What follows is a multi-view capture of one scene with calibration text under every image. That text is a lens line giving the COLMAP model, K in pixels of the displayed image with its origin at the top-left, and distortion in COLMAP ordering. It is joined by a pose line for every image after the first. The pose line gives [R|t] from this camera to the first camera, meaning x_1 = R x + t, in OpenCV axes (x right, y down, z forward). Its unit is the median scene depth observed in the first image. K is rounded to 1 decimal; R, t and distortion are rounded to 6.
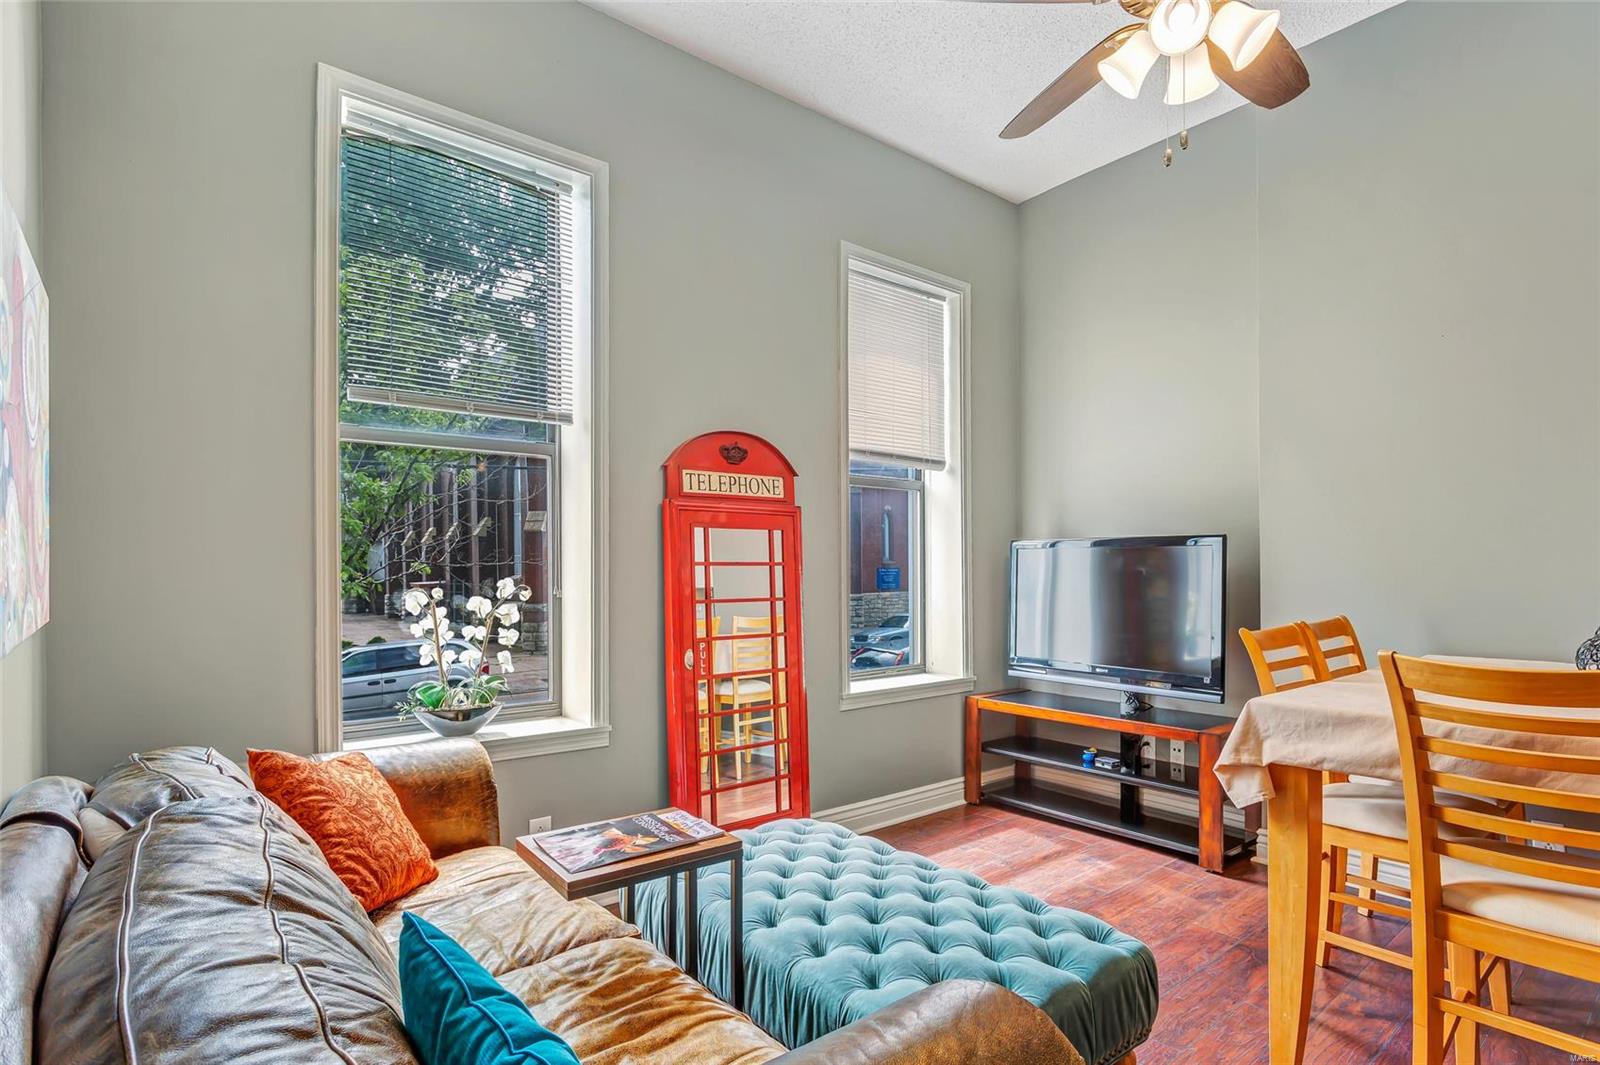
lens RADIAL K [[787.6, 0, 796.7], [0, 787.6, 565.1], [0, 0, 1]] dist [0.003437, 0.000446]
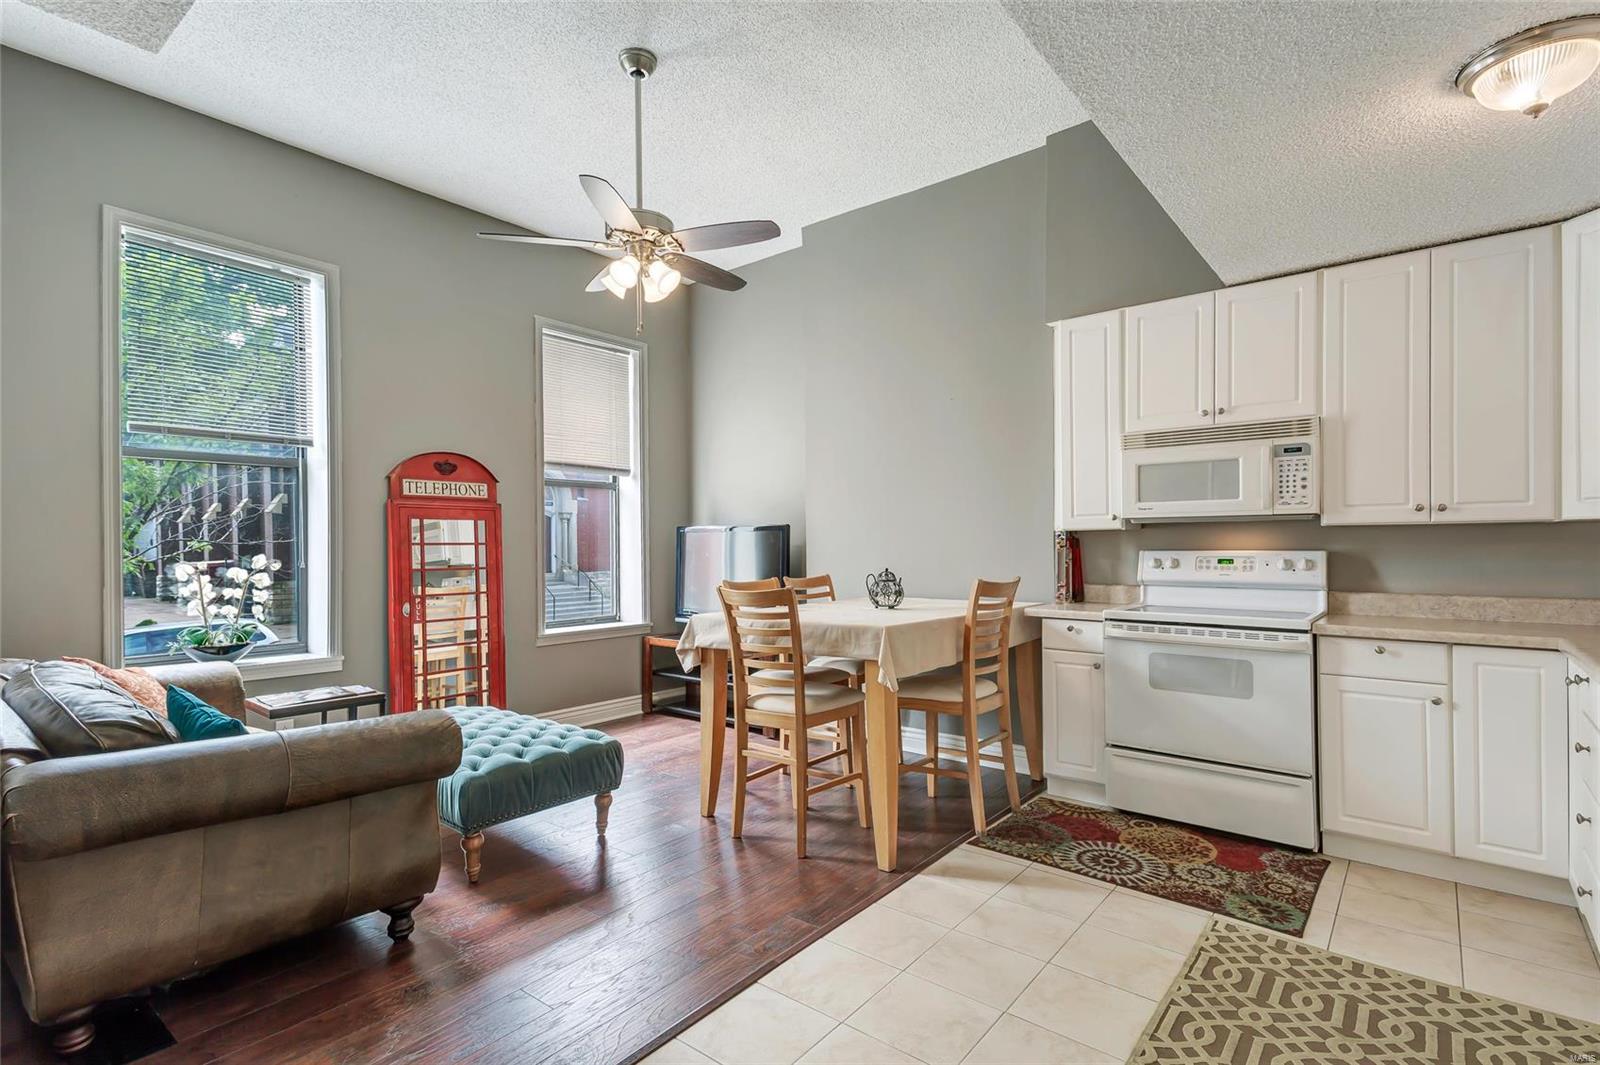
lens RADIAL K [[760.7, 0, 805.0], [0, 760.7, 543.8], [0, 0, 1]] dist [0.029869, -0.000705]
pose [[0.977151, -0.002539, 0.212532, 0.274453], [0.001946, 0.999994, 0.002999, -0.005101], [-0.212538, -0.002517, 0.977150, -0.527308]]
